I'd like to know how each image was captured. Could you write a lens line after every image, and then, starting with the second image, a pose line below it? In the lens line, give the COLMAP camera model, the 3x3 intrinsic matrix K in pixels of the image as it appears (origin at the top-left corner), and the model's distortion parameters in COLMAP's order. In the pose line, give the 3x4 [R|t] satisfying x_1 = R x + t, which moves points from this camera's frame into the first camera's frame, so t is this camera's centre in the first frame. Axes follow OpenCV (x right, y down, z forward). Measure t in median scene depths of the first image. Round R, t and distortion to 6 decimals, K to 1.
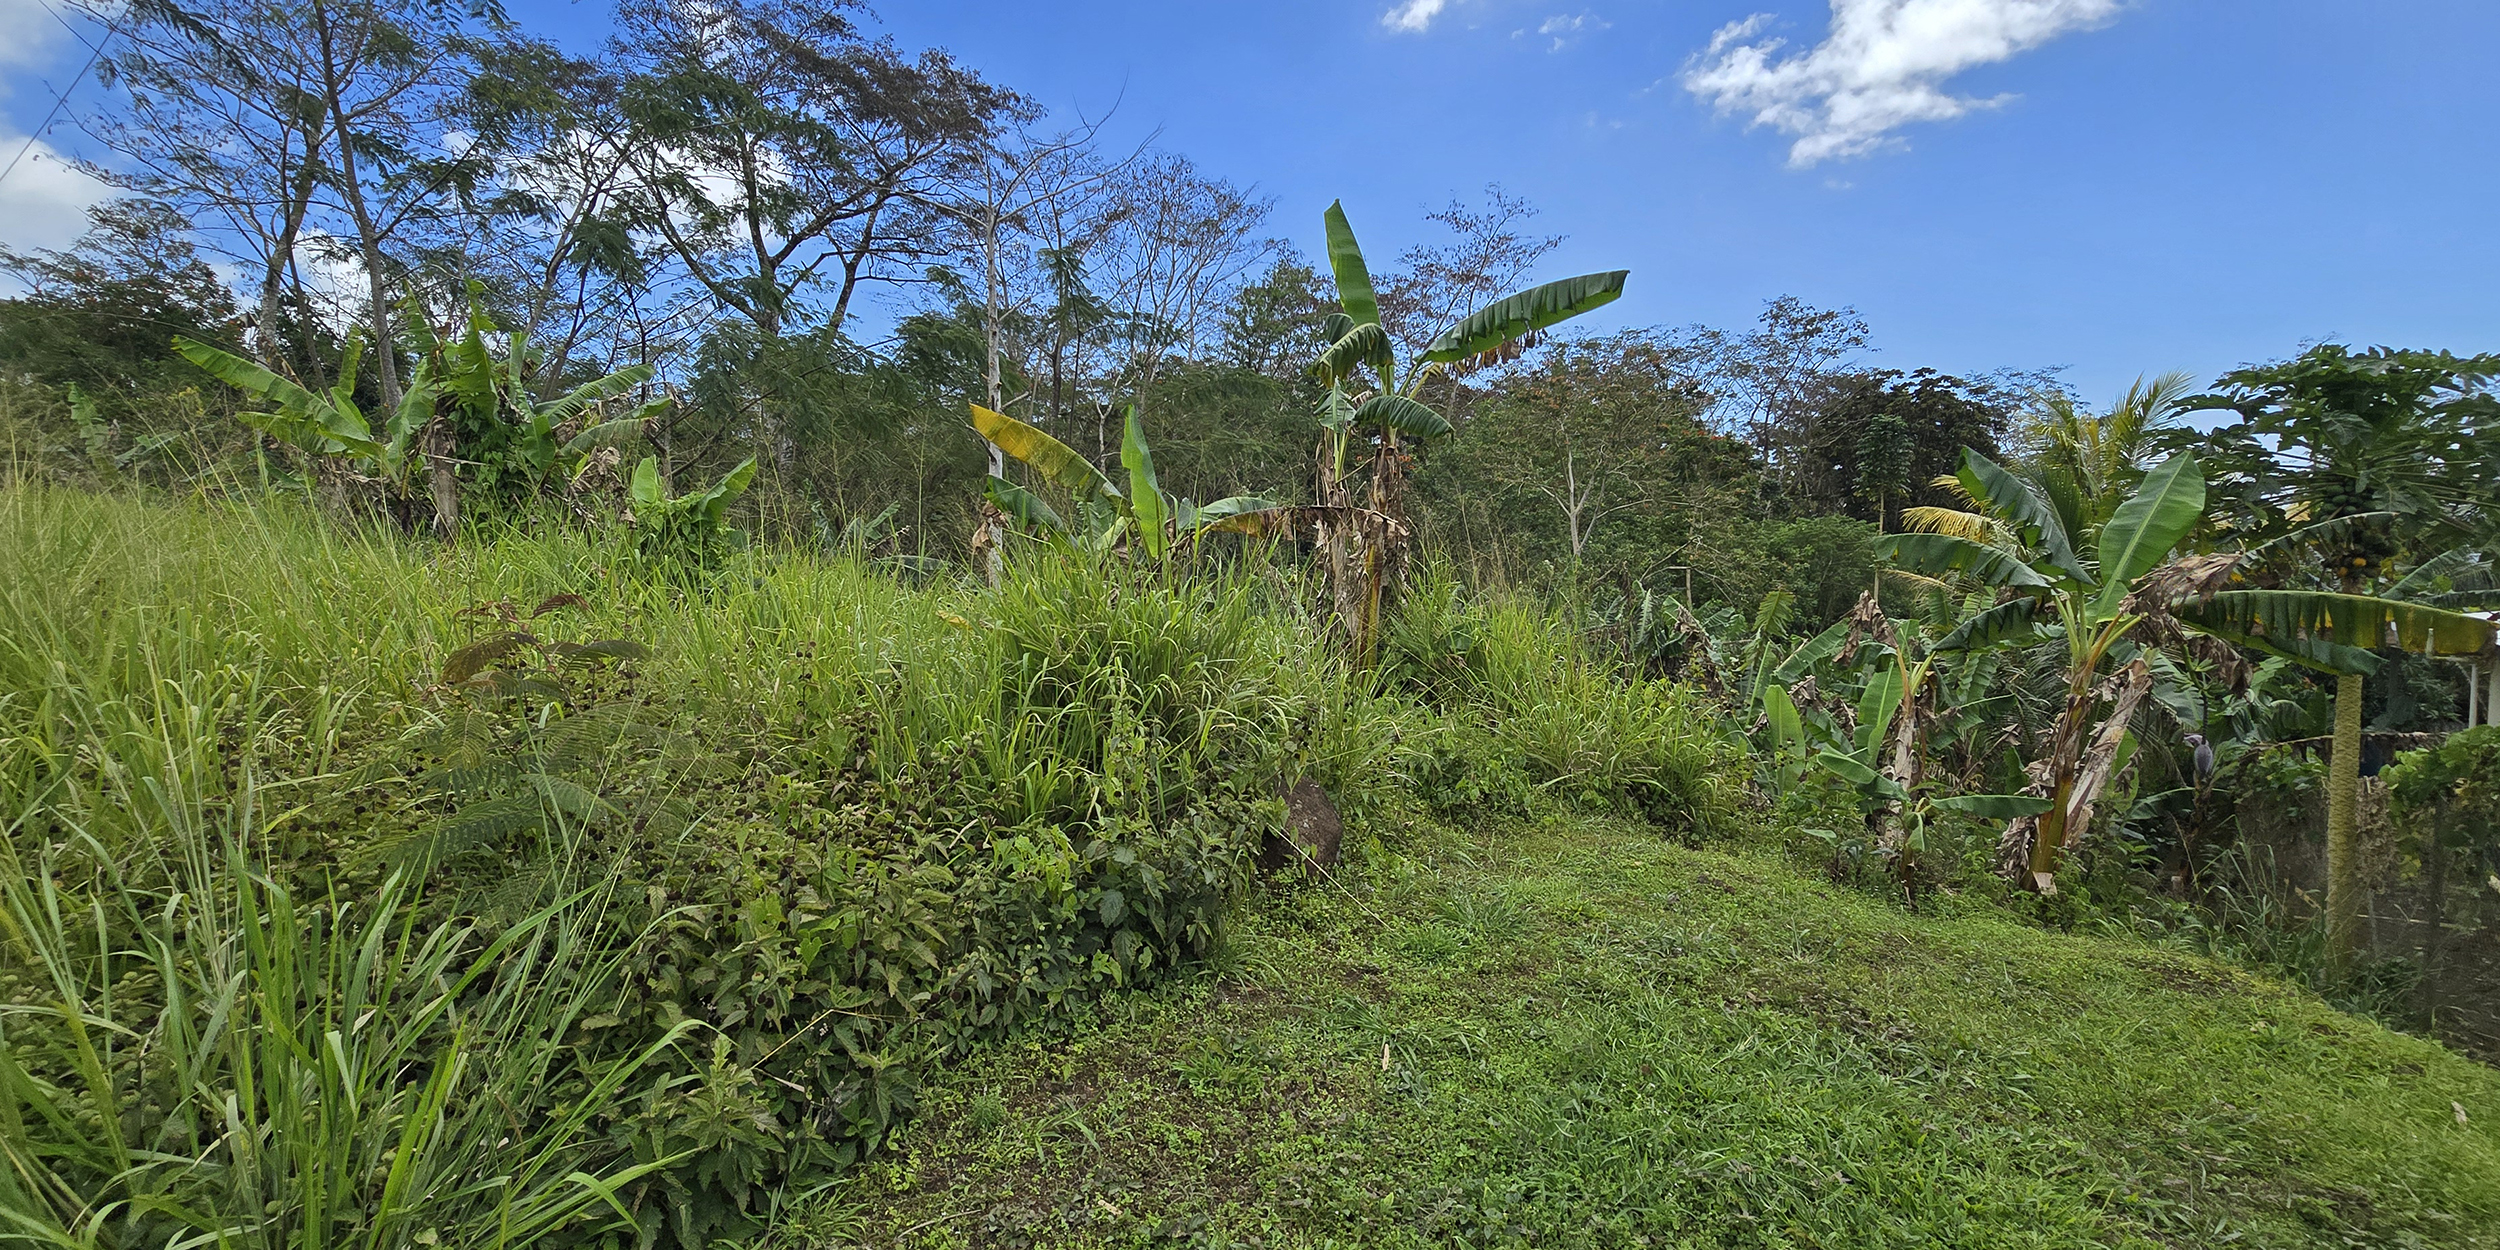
lens RADIAL K [[1077.1, 0, 1250.0], [0, 1077.1, 625.0], [0, 0, 1]] dist [-0.002610, -0.000703]
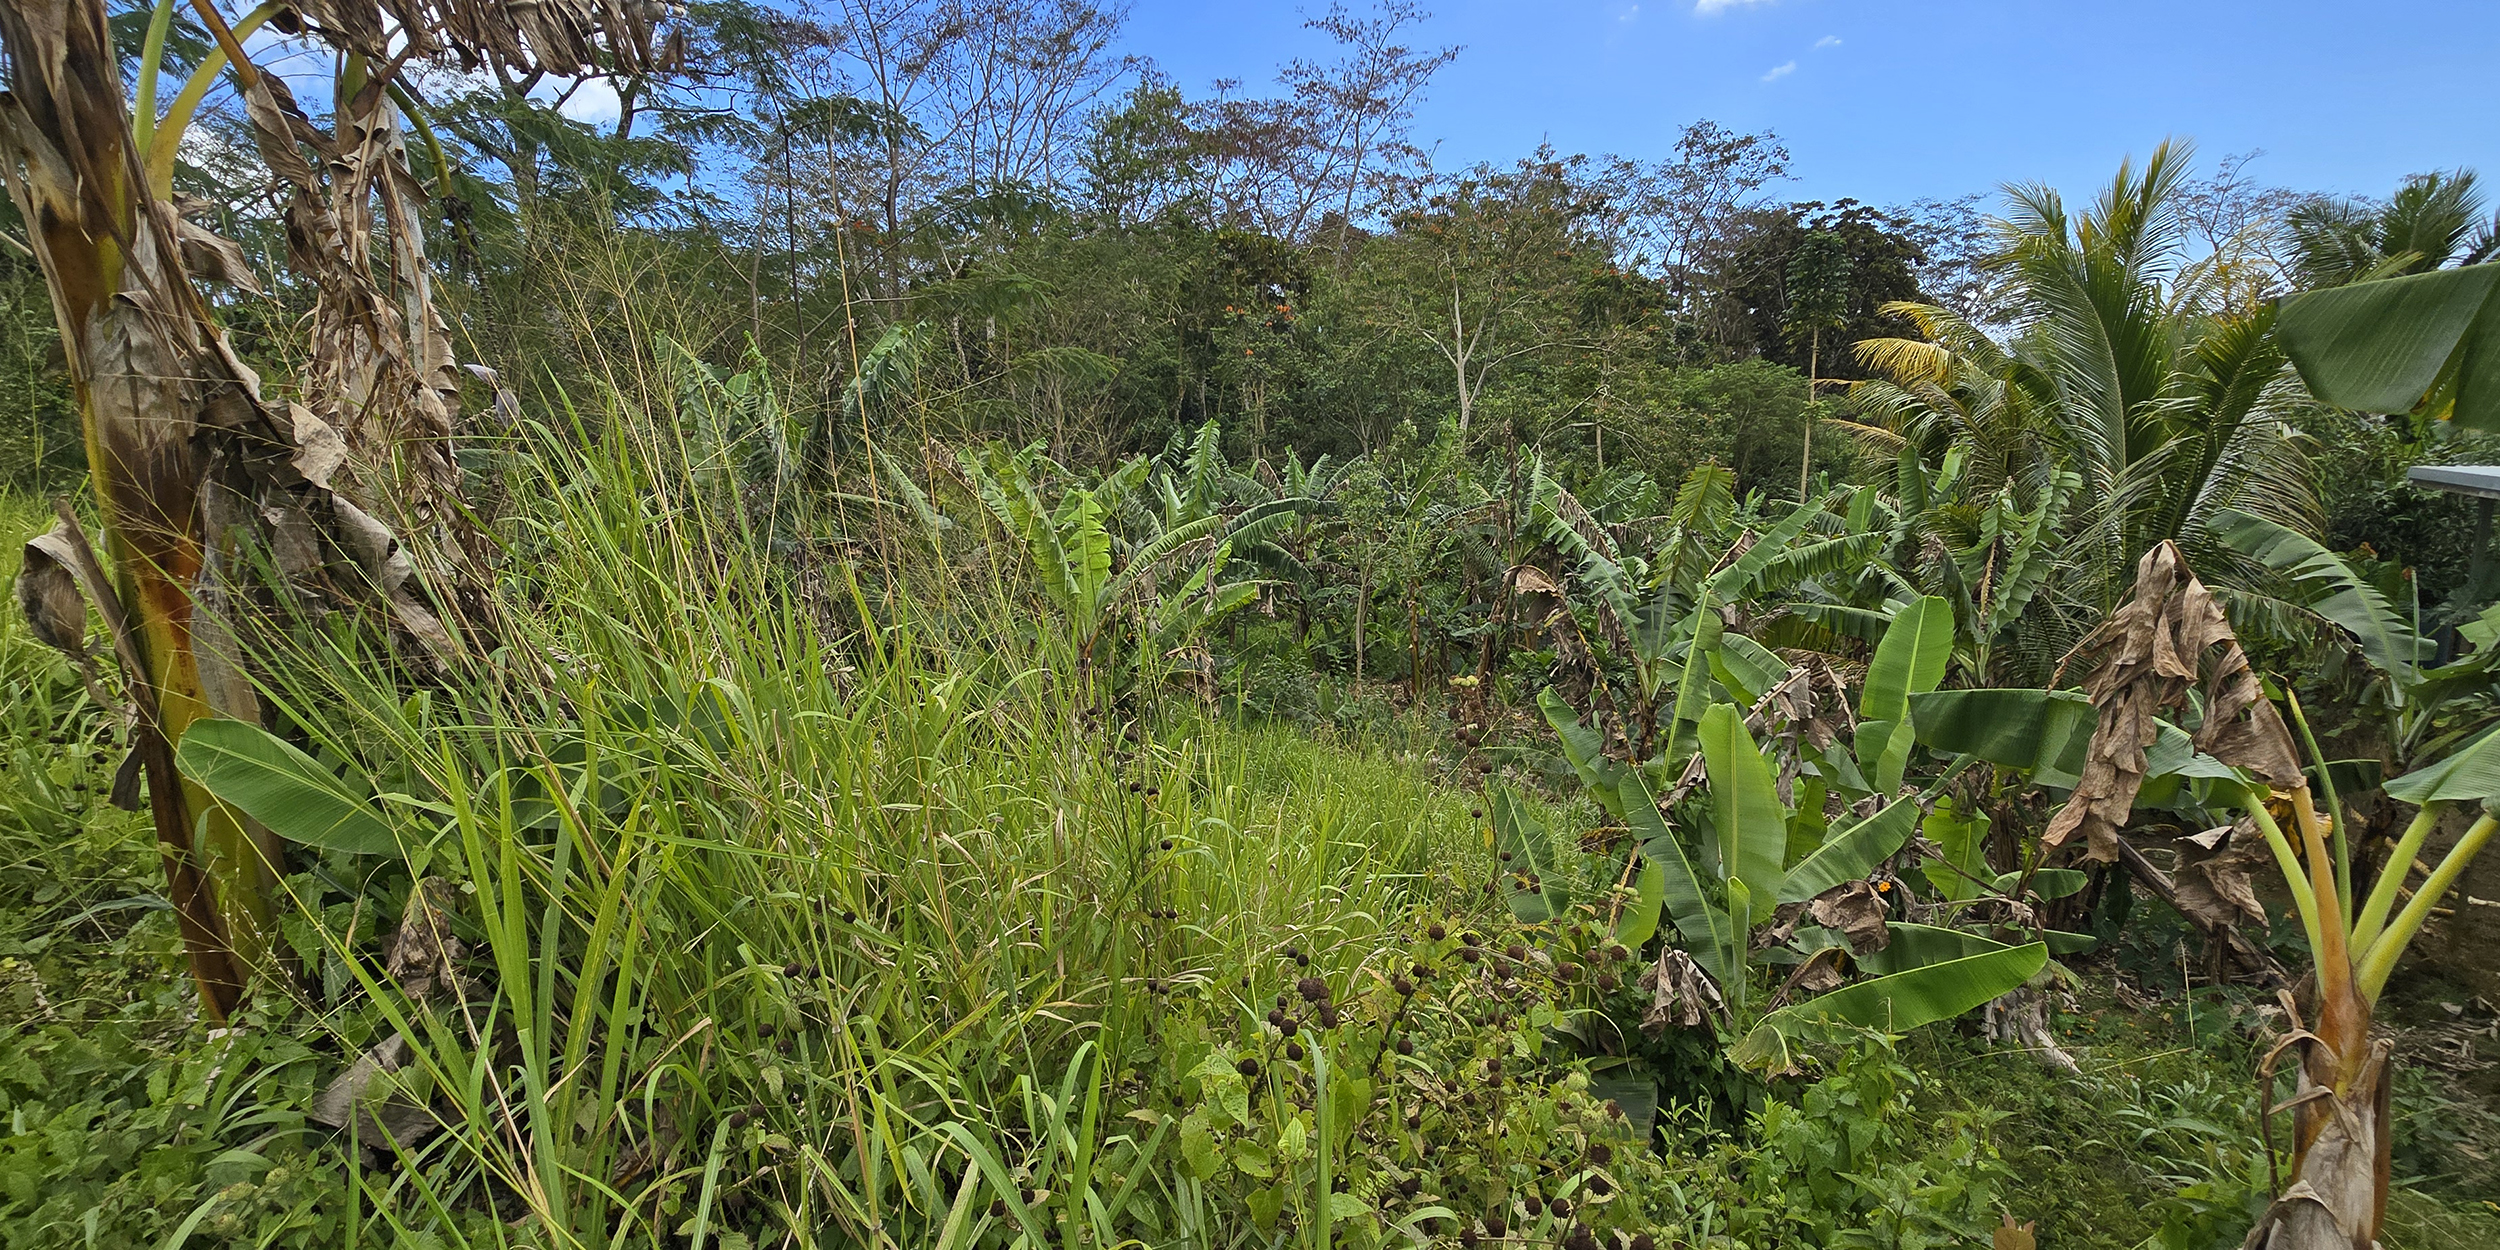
lens RADIAL K [[1077.1, 0, 1250.0], [0, 1077.1, 625.0], [0, 0, 1]] dist [-0.002610, -0.000703]
pose [[0.996641, -0.048377, 0.066086, 0.036697], [0.040099, 0.991805, 0.121303, -0.004984], [-0.071413, -0.118246, 0.990413, 0.080196]]
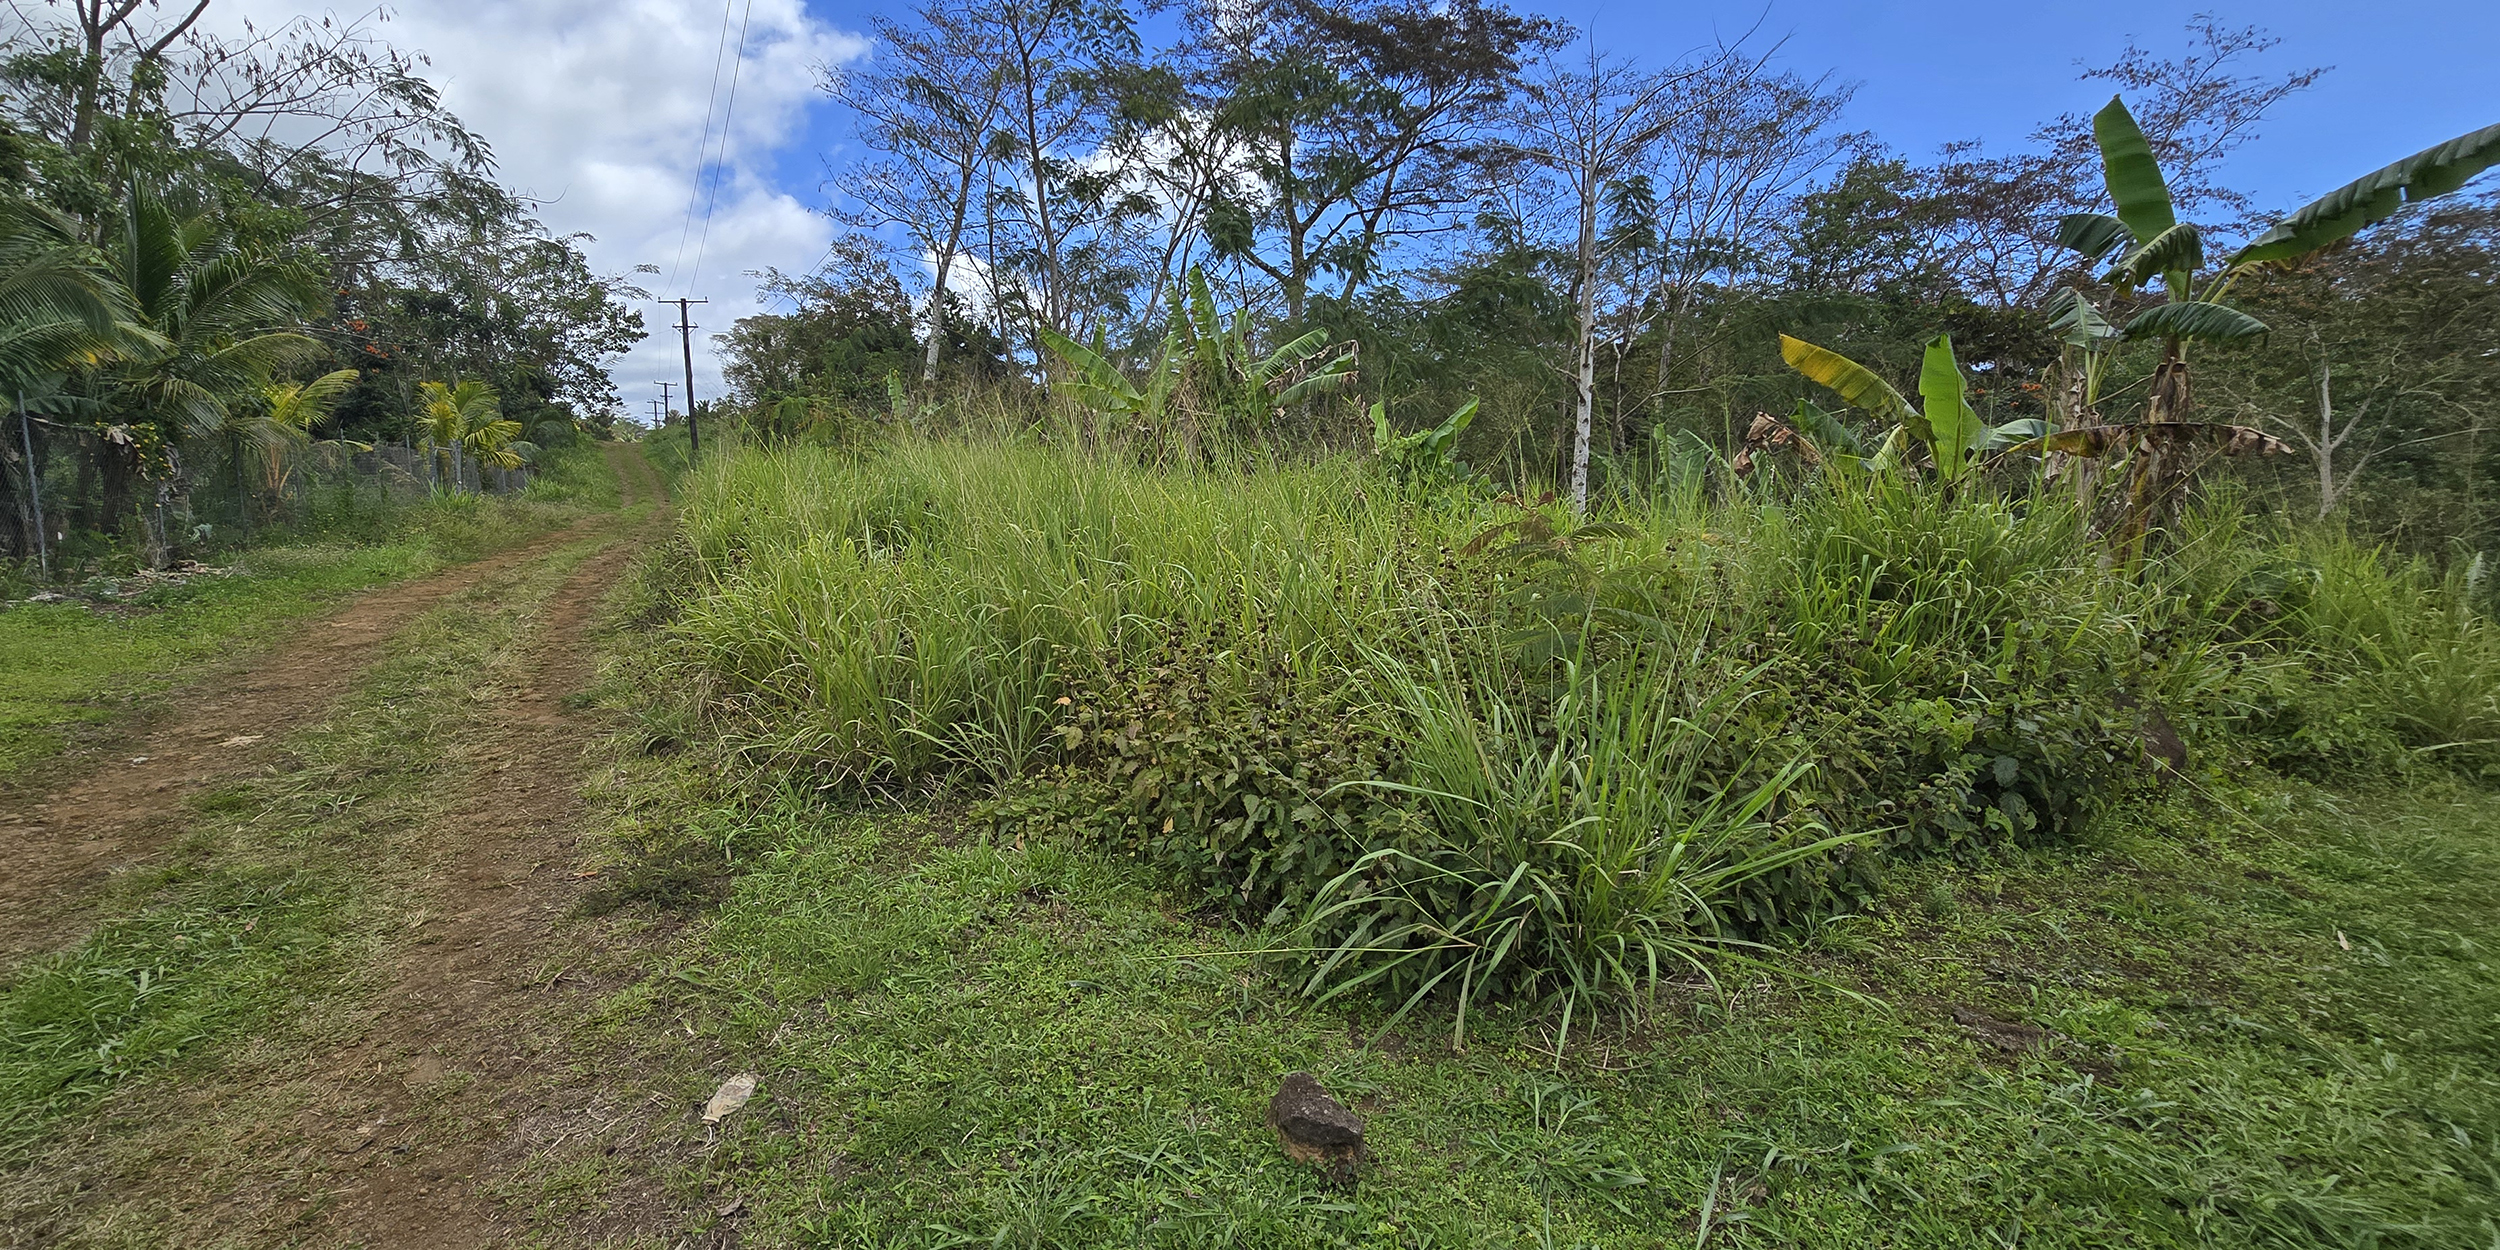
lens RADIAL K [[1085.2, 0, 1173.1], [0, 1085.2, 618.4], [0, 0, 1]] dist [-0.001257, -0.000708]
pose [[0.875996, 0.059148, -0.478678, -0.014324], [-0.040675, 0.997976, 0.048878, 0.003283], [0.480600, -0.023346, 0.876629, -0.016805]]
